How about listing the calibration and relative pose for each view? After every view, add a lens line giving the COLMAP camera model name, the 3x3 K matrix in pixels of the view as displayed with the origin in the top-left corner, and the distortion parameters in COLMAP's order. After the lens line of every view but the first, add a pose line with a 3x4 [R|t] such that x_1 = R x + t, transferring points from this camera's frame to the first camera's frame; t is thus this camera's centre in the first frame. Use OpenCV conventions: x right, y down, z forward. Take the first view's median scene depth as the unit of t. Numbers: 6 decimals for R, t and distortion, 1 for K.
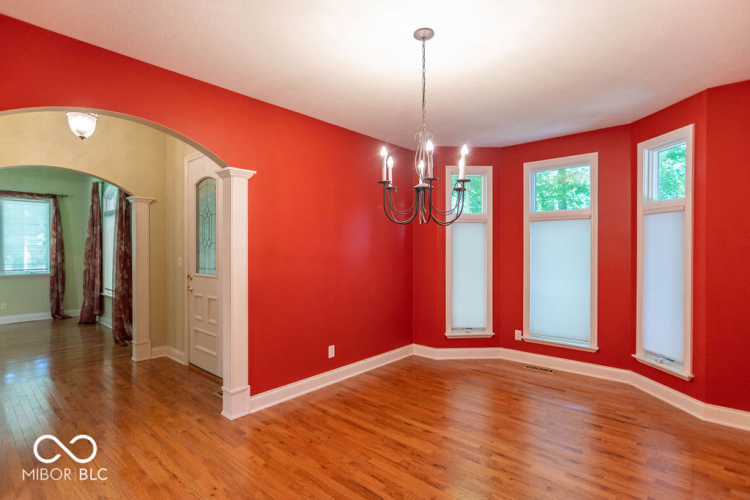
lens RADIAL K [[377.1, 0, 373.7], [0, 377.1, 249.9], [0, 0, 1]] dist [-0.003389, 0.000323]
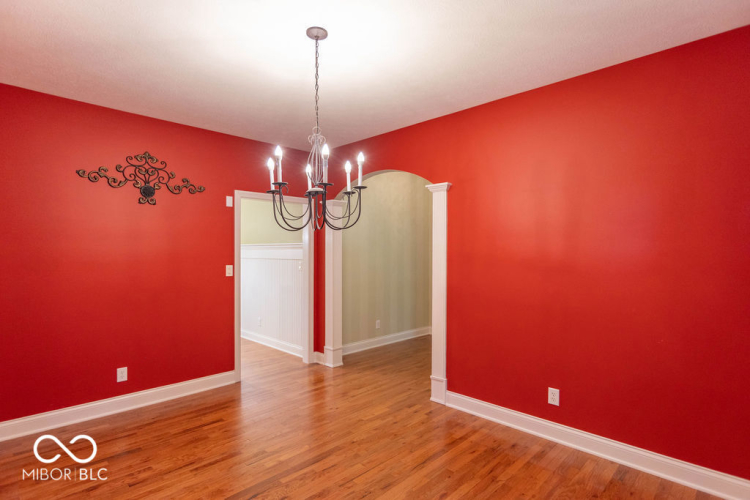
lens RADIAL K [[388.9, 0, 376.2], [0, 388.9, 239.4], [0, 0, 1]] dist [0.018691, 0.000028]
pose [[-0.057300, -0.029350, -0.997925, 0.915366], [-0.003034, 0.999568, -0.029224, -0.011938], [0.998352, 0.001353, -0.057364, 0.960984]]
